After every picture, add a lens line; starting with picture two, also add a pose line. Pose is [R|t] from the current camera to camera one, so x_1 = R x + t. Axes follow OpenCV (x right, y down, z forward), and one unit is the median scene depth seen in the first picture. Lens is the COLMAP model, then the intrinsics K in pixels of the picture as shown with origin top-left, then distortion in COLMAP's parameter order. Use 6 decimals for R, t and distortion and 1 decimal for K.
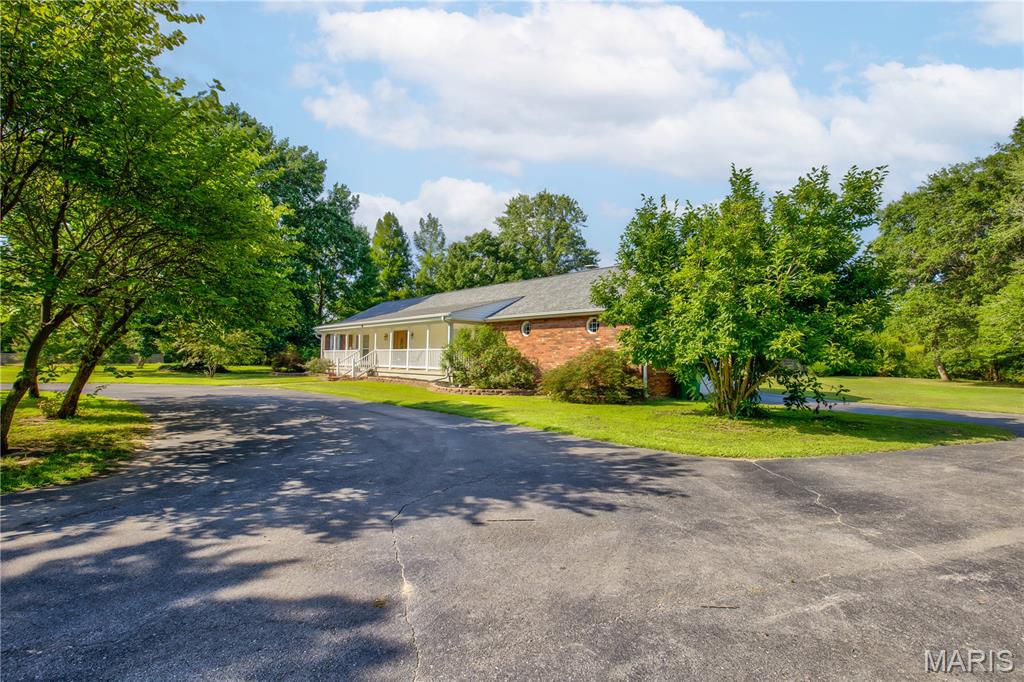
lens RADIAL K [[475.4, 0, 516.3], [0, 475.4, 339.7], [0, 0, 1]] dist [-0.003314, -0.000569]
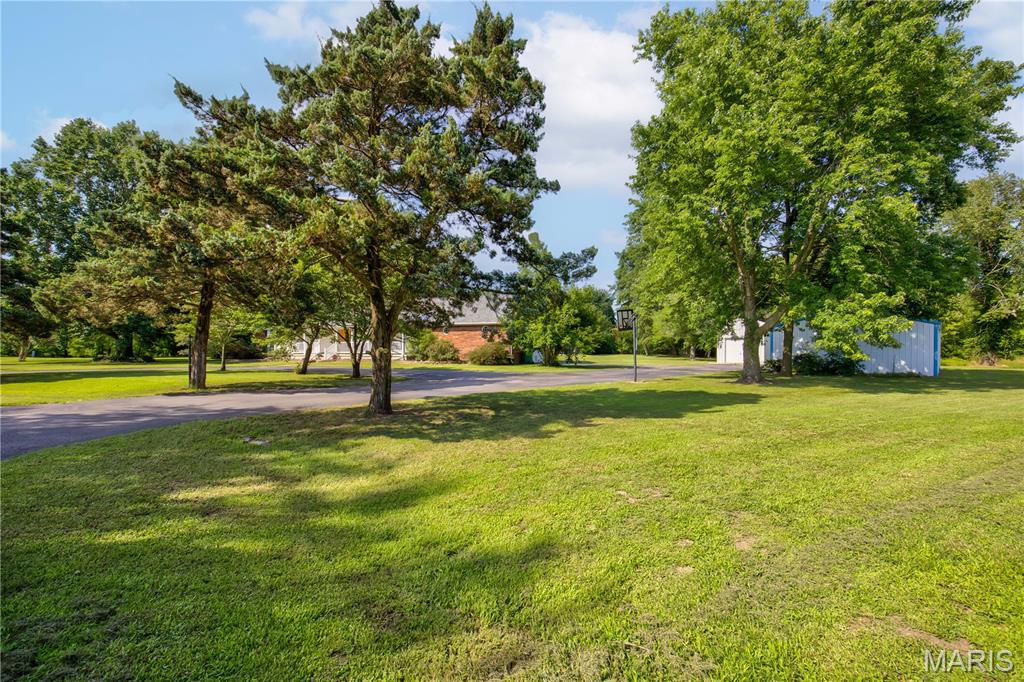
lens RADIAL K [[475.4, 0, 516.3], [0, 475.4, 339.7], [0, 0, 1]] dist [-0.003314, -0.000569]
pose [[0.919066, -0.006701, 0.394047, -0.901102], [-0.005381, 0.999549, 0.029547, -0.083335], [-0.394067, -0.029276, 0.918615, -1.627549]]
